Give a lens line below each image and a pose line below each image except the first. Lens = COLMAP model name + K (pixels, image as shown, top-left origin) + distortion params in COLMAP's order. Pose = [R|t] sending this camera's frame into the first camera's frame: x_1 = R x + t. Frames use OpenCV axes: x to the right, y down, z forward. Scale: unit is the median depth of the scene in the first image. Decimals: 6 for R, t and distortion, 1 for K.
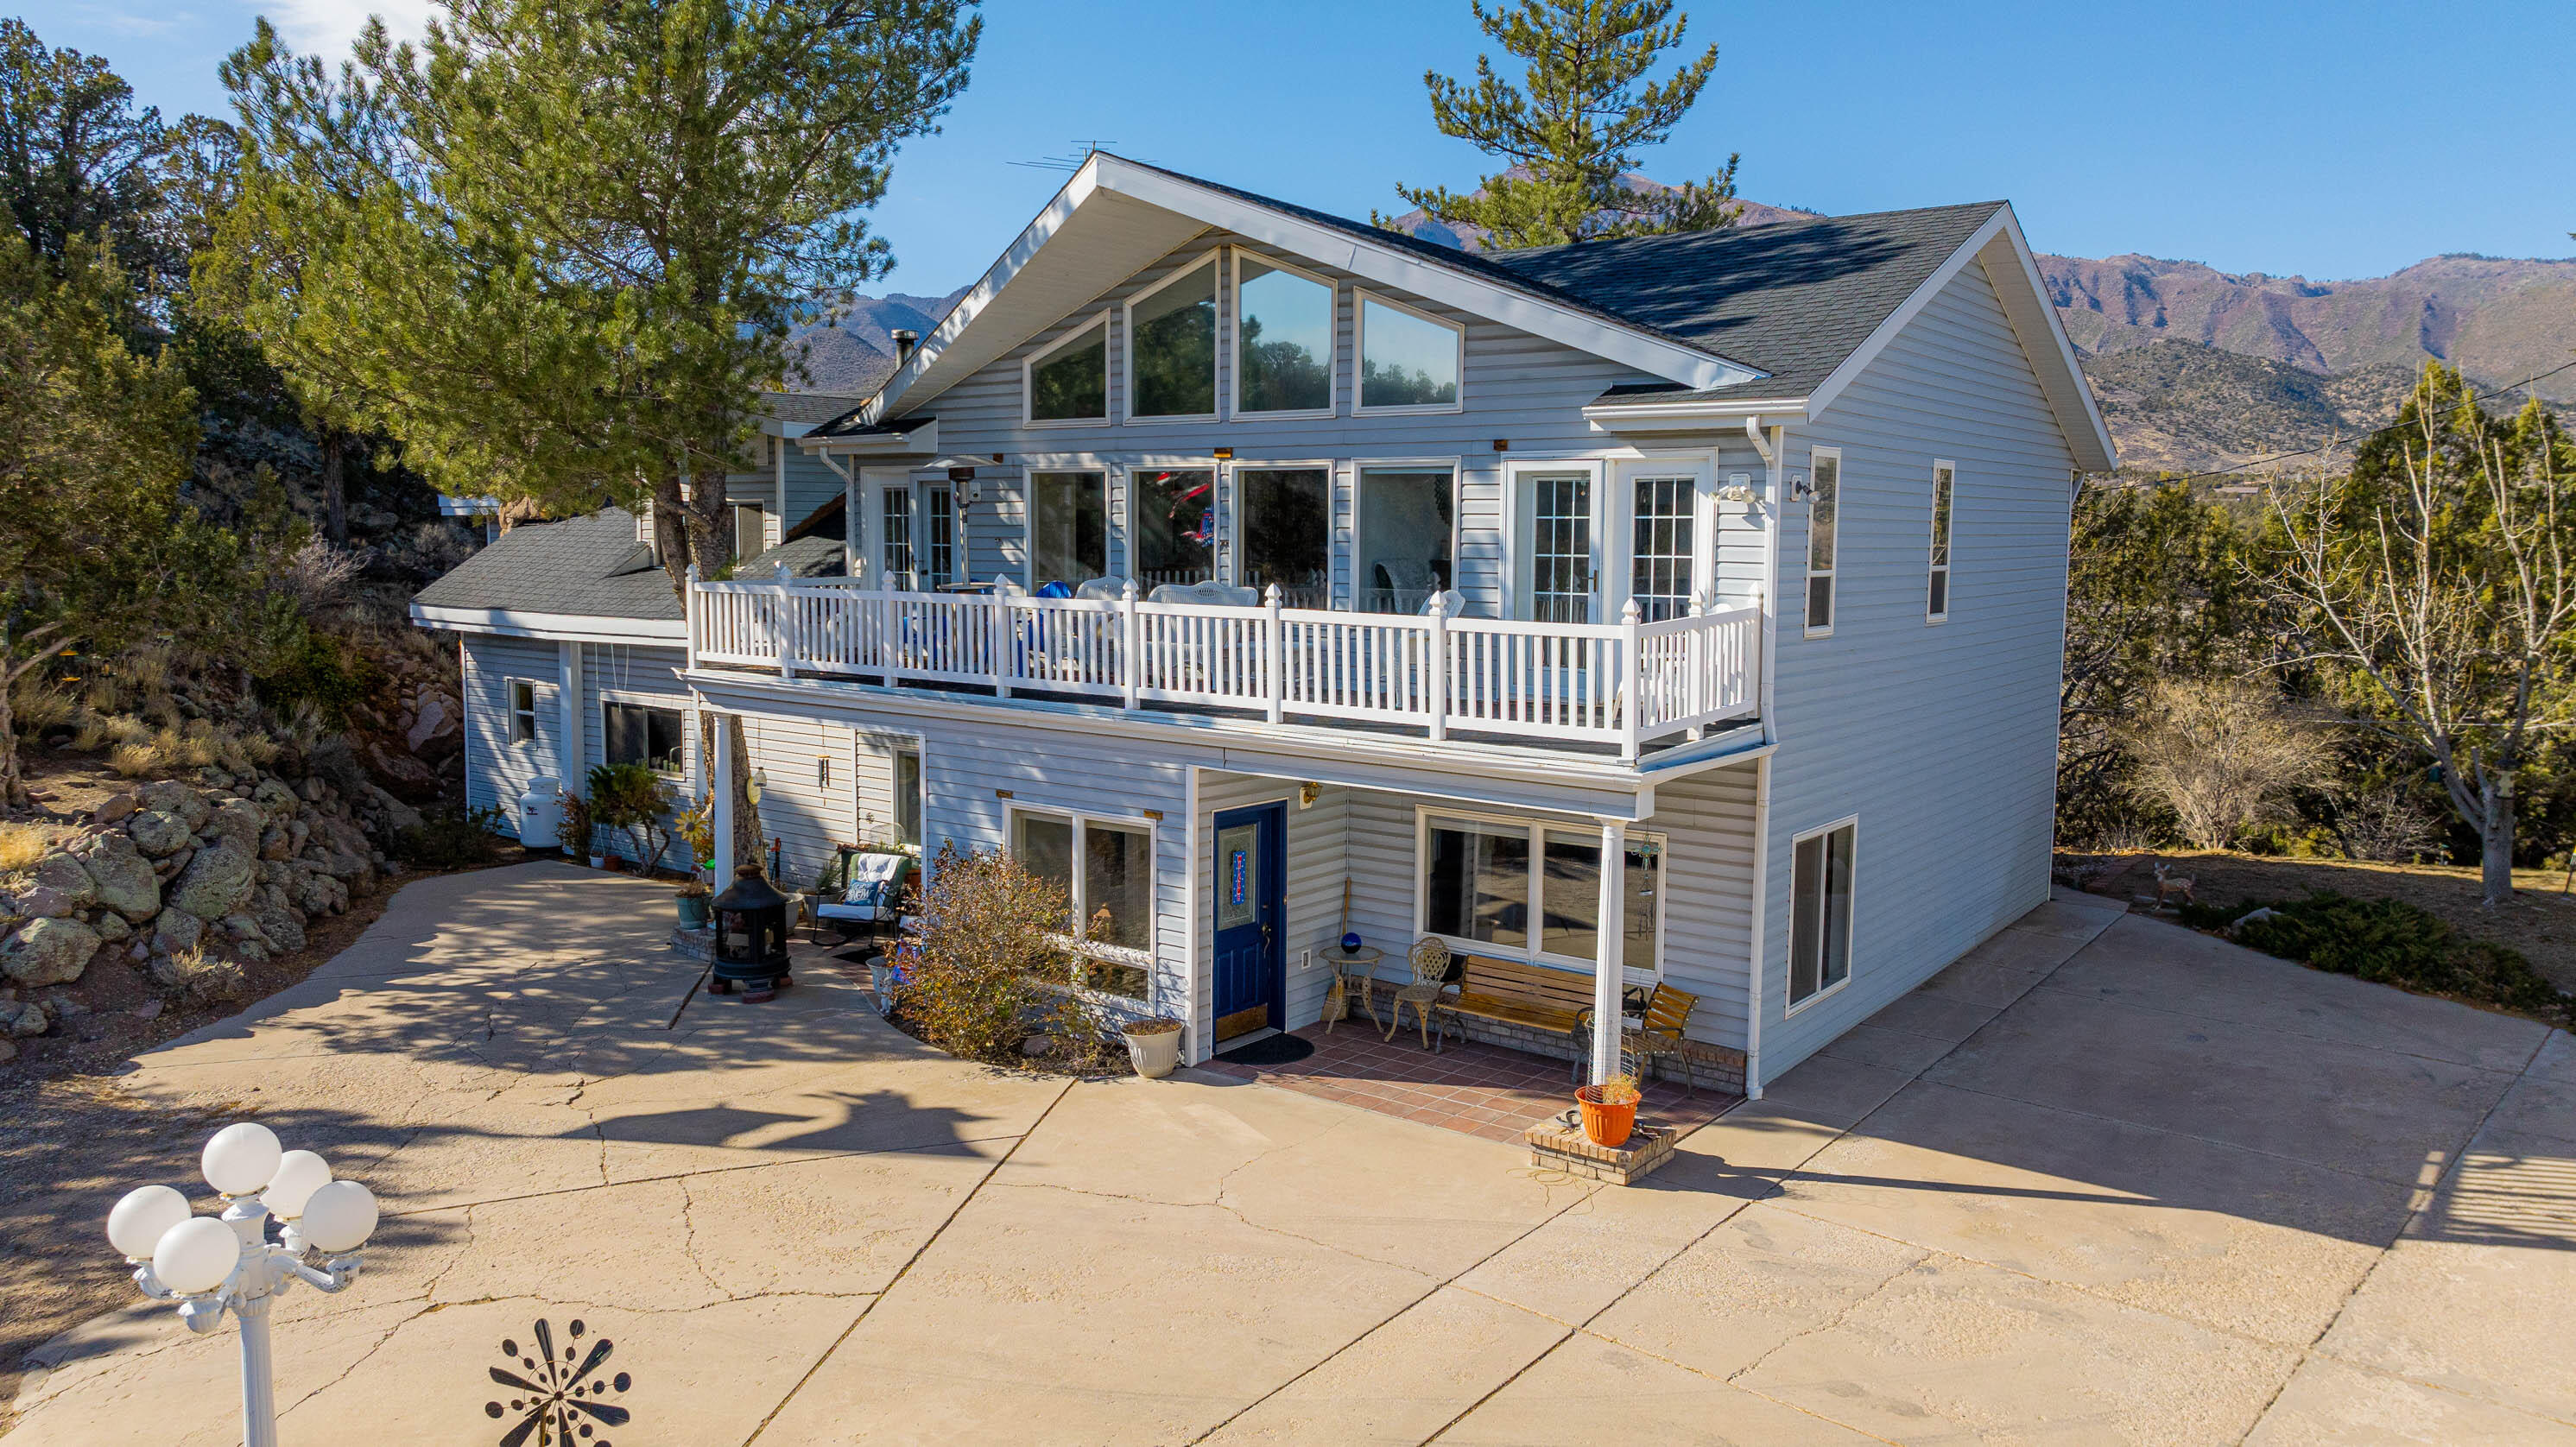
lens RADIAL K [[1878.8, 0, 1289.2], [0, 1878.8, 732.2], [0, 0, 1]] dist [0.012605, 0.008129]
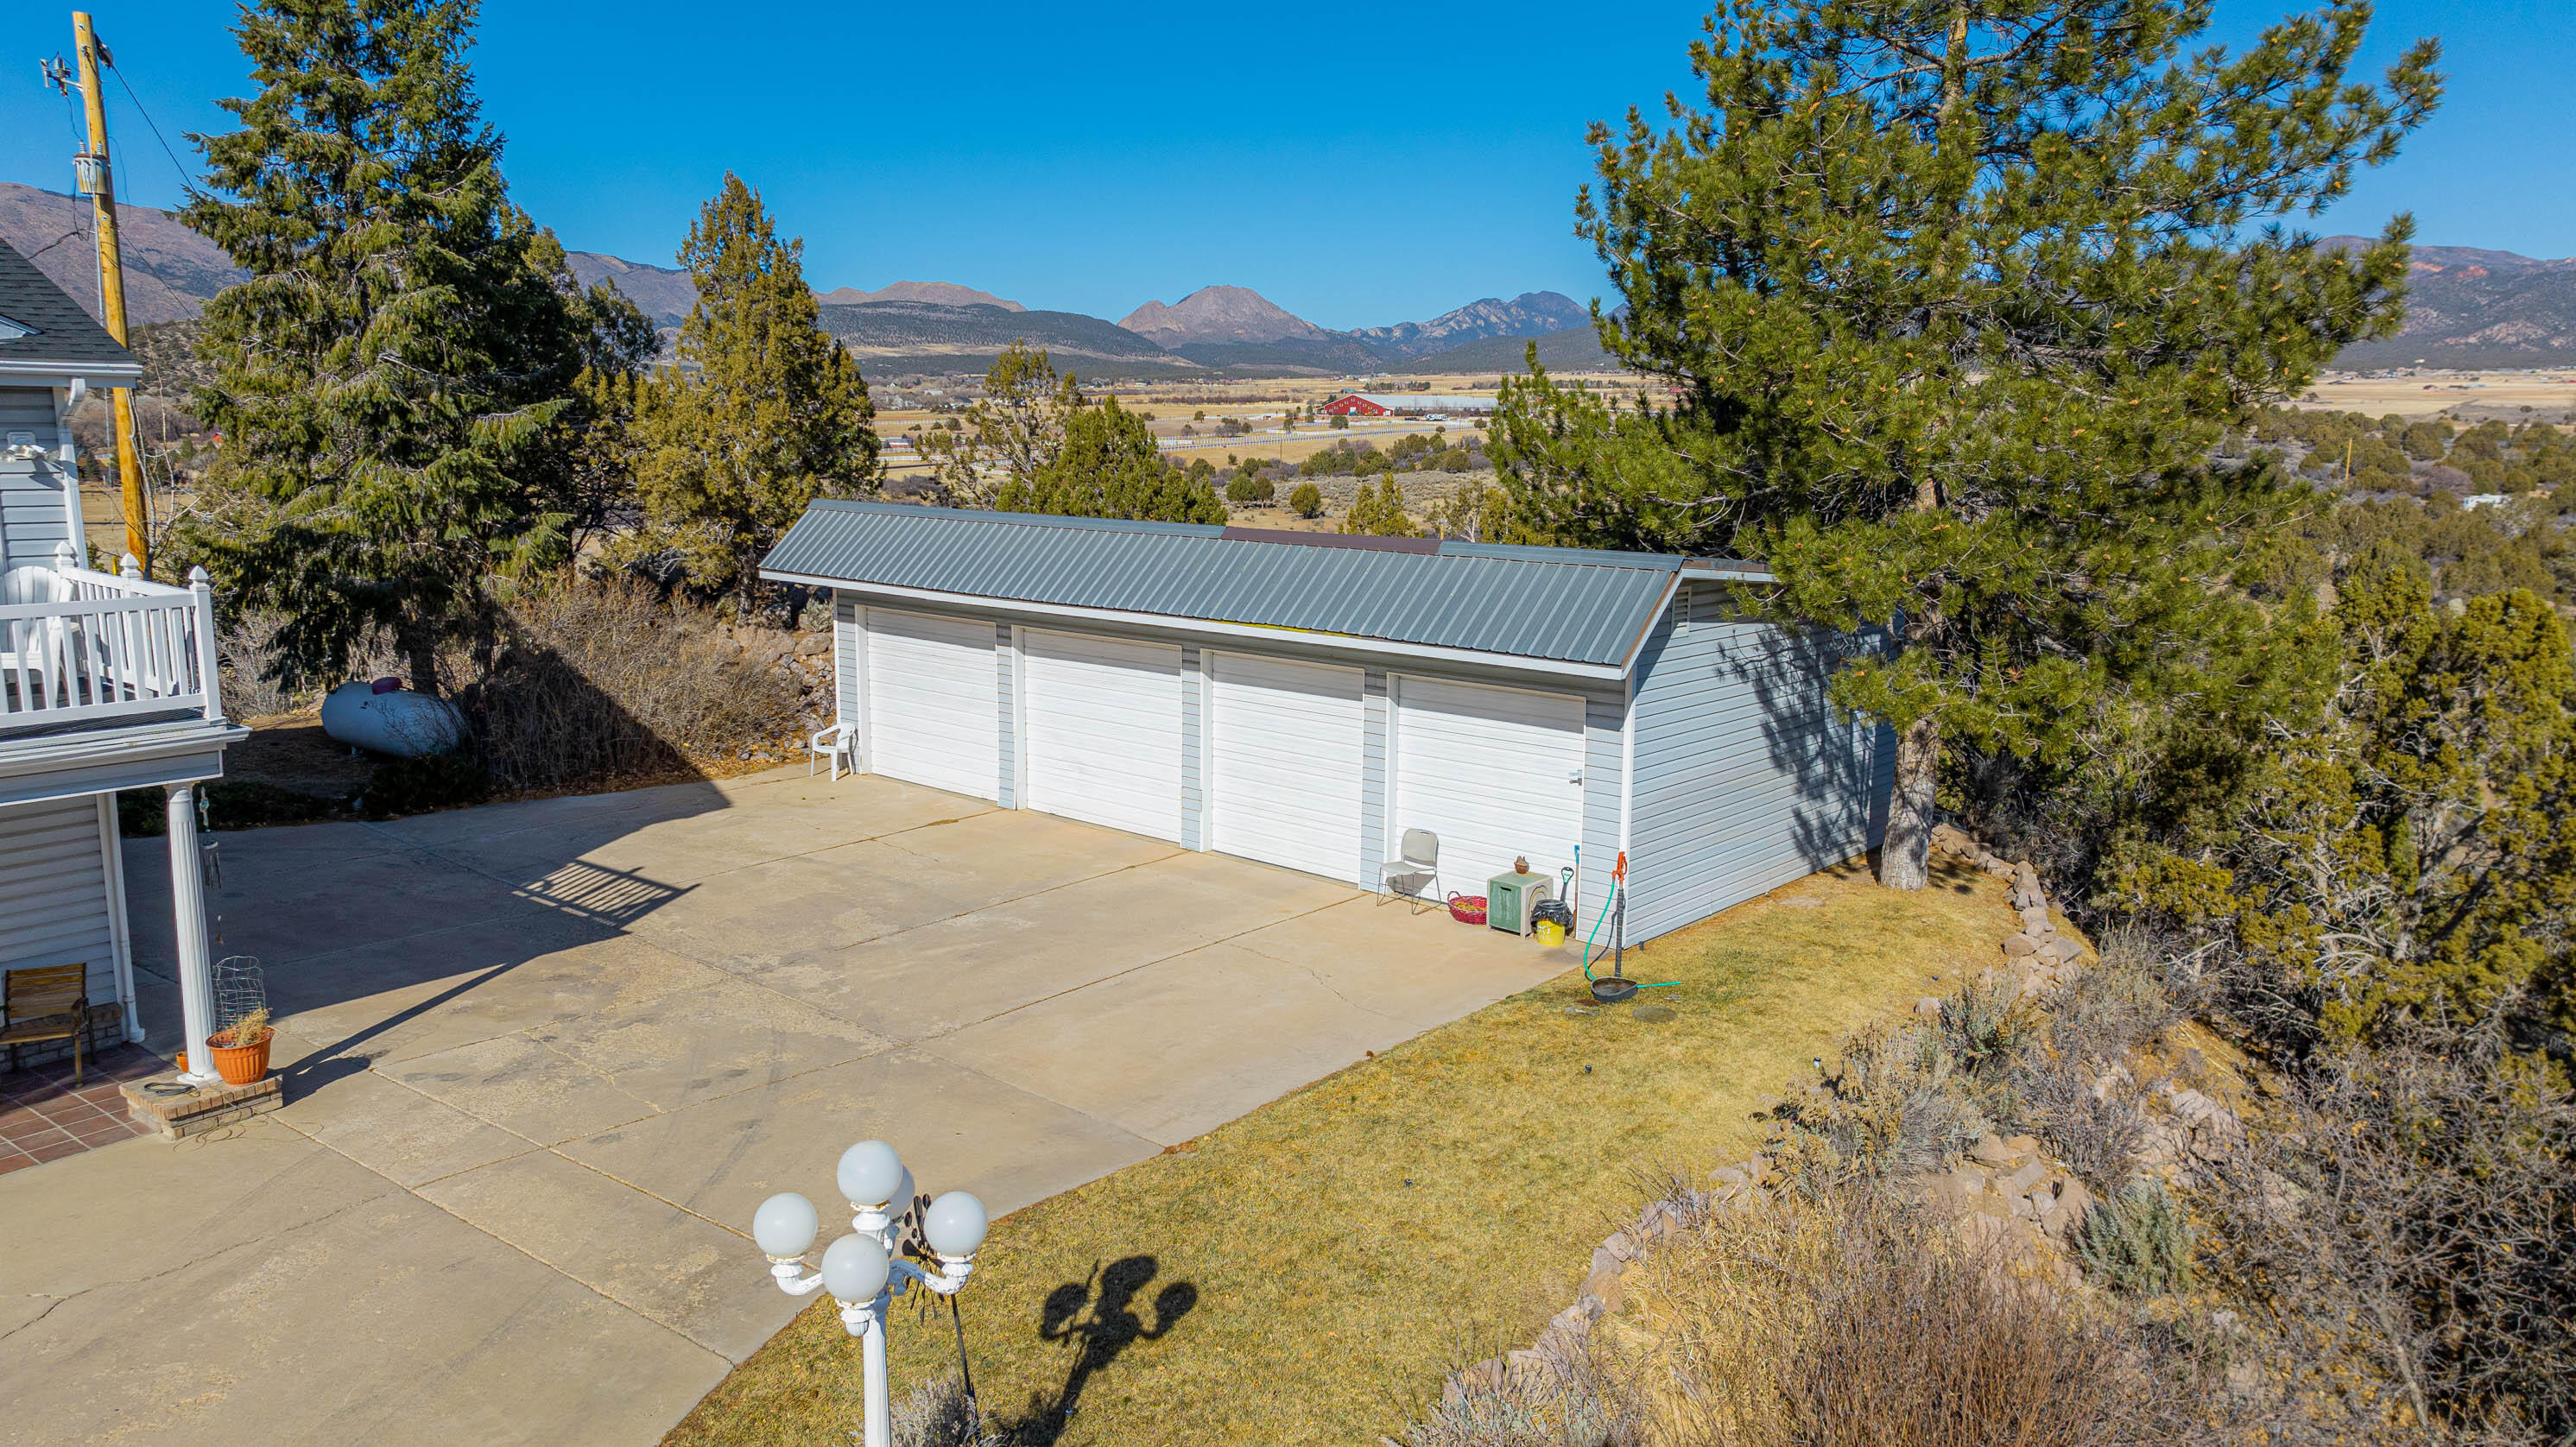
lens RADIAL K [[1878.8, 0, 1286.4], [0, 1878.8, 724.6], [0, 0, 1]] dist [0.012605, 0.008129]
pose [[0.019779, -0.181547, 0.983183, -0.666515], [0.117075, 0.977031, 0.178056, -0.078088], [-0.992926, 0.111584, 0.040580, 0.290234]]
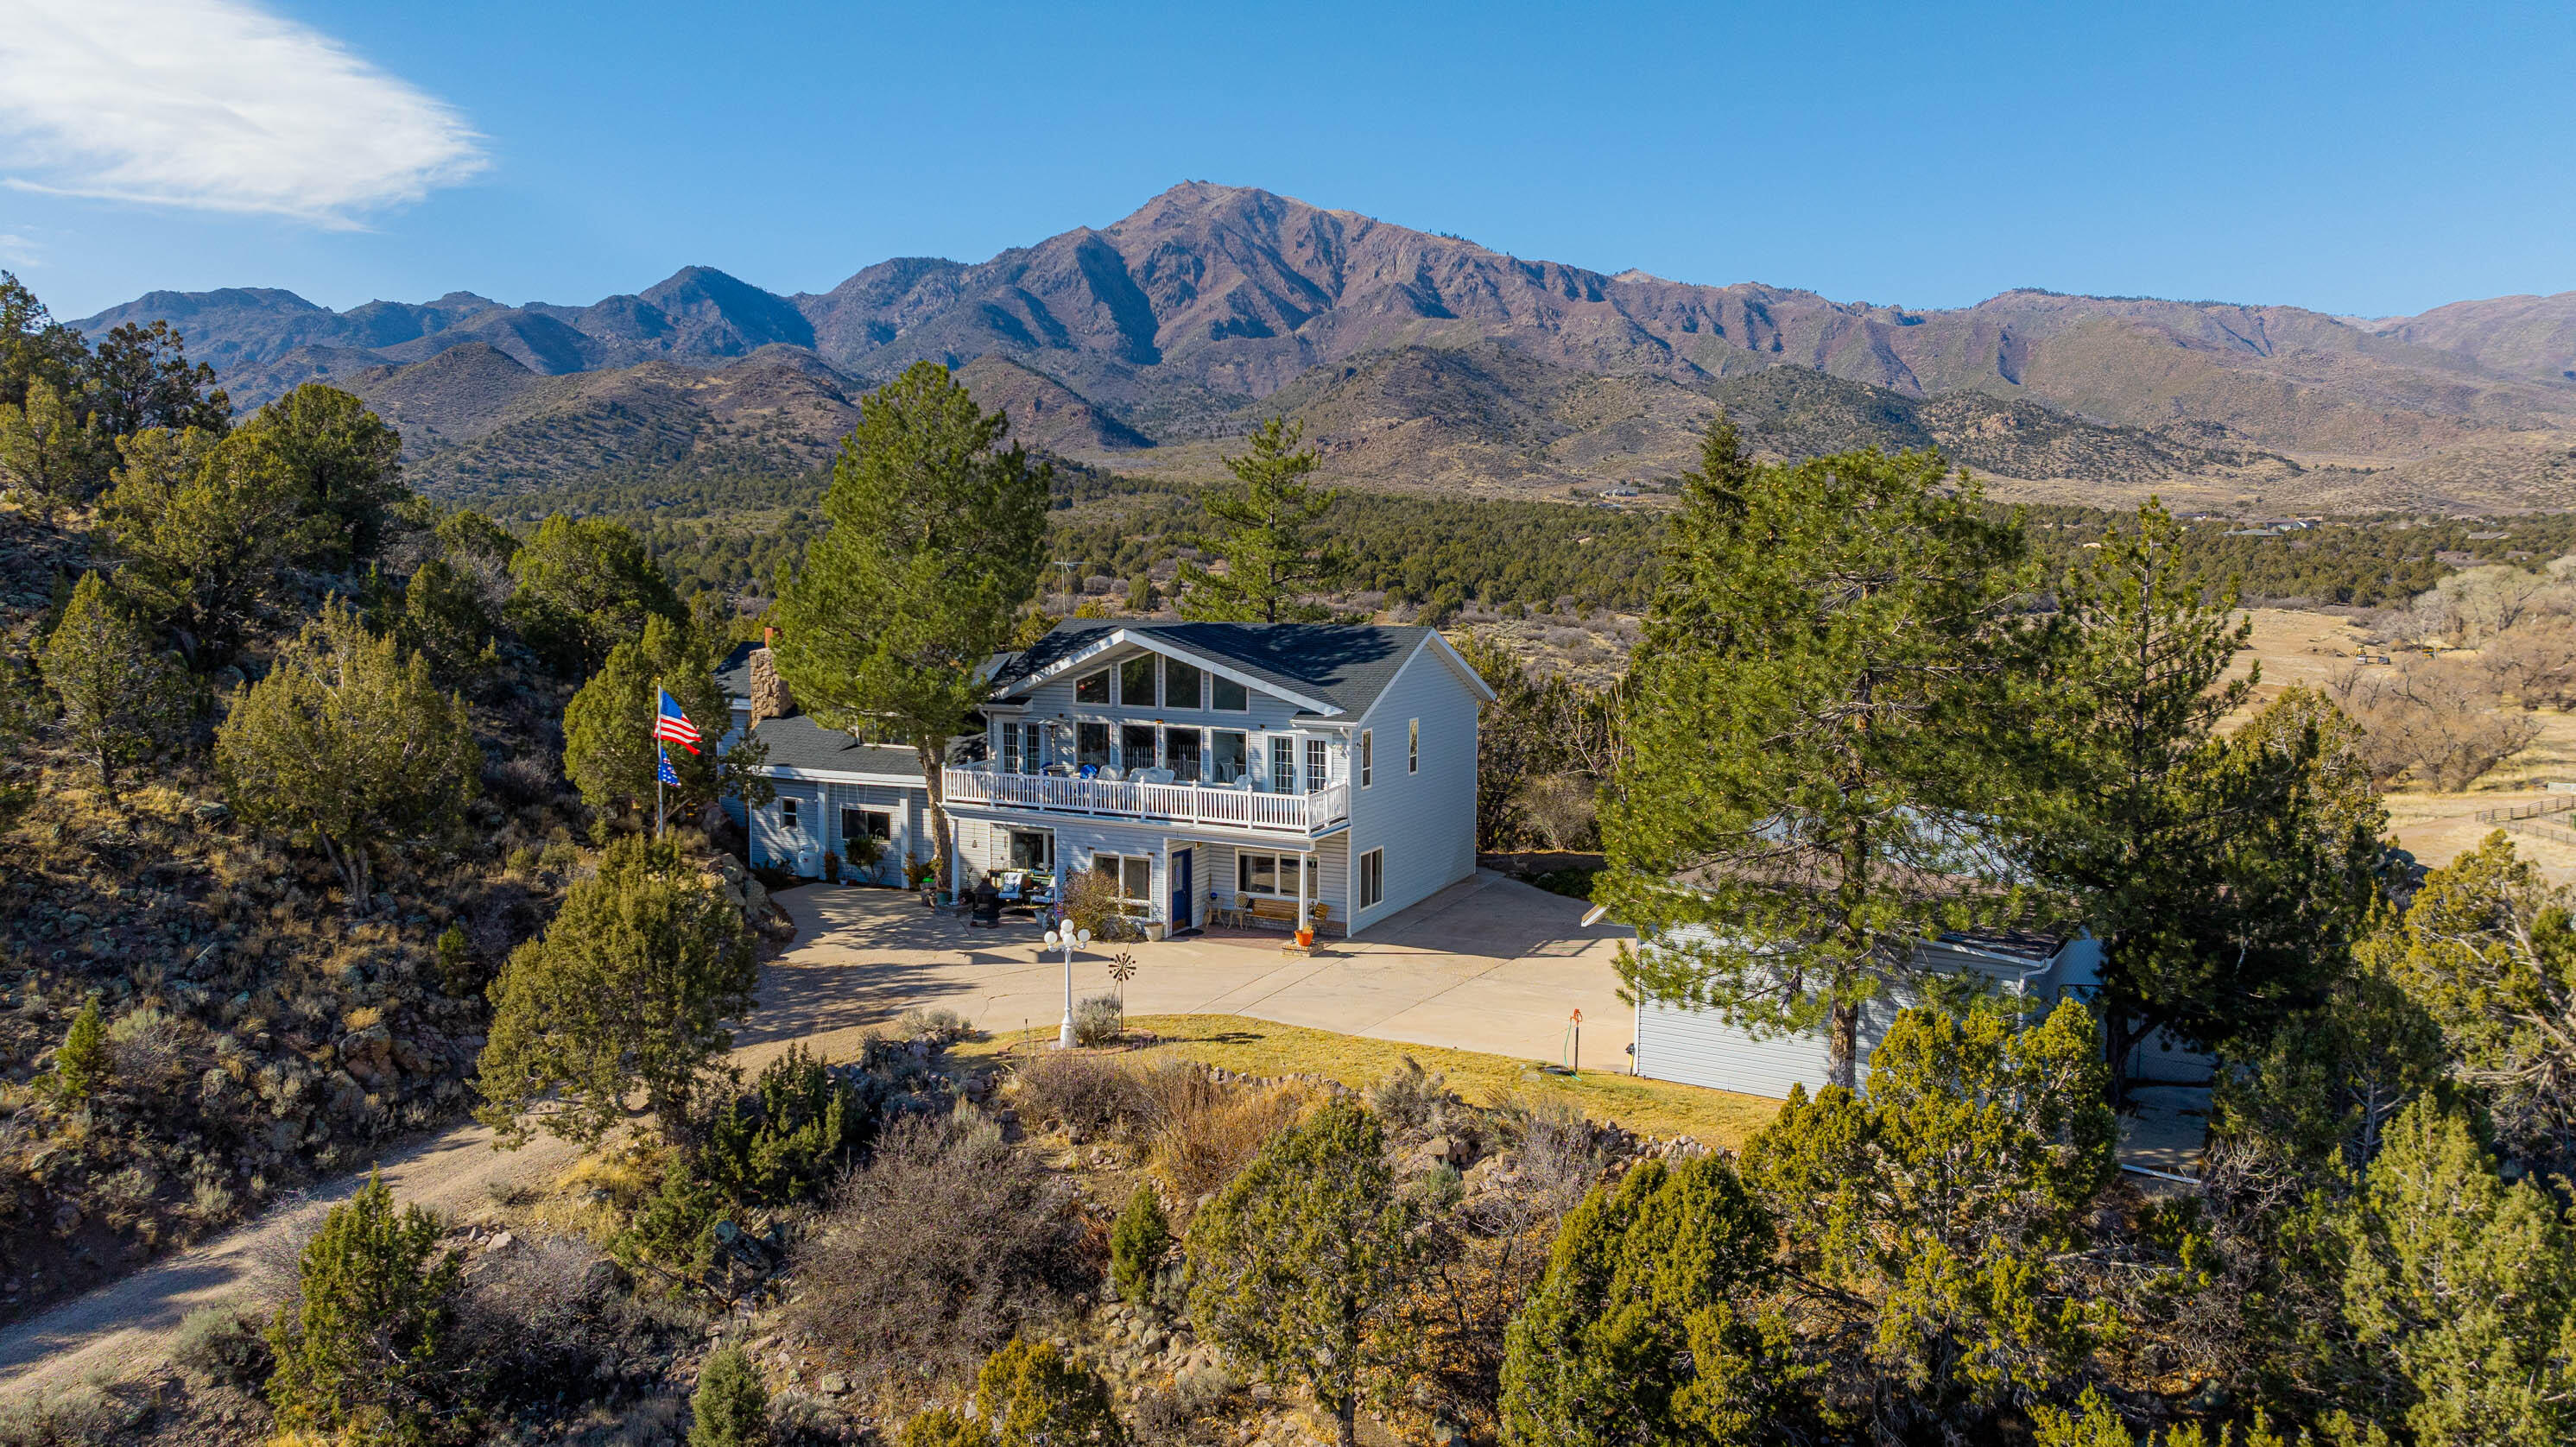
lens RADIAL K [[1878.8, 0, 1281.0], [0, 1878.8, 720.5], [0, 0, 1]] dist [0.012605, 0.008129]
pose [[0.985598, -0.023635, 0.167446, -0.352140], [0.025879, 0.999602, -0.011236, -0.125474], [-0.167114, 0.015407, 0.985817, -1.918038]]
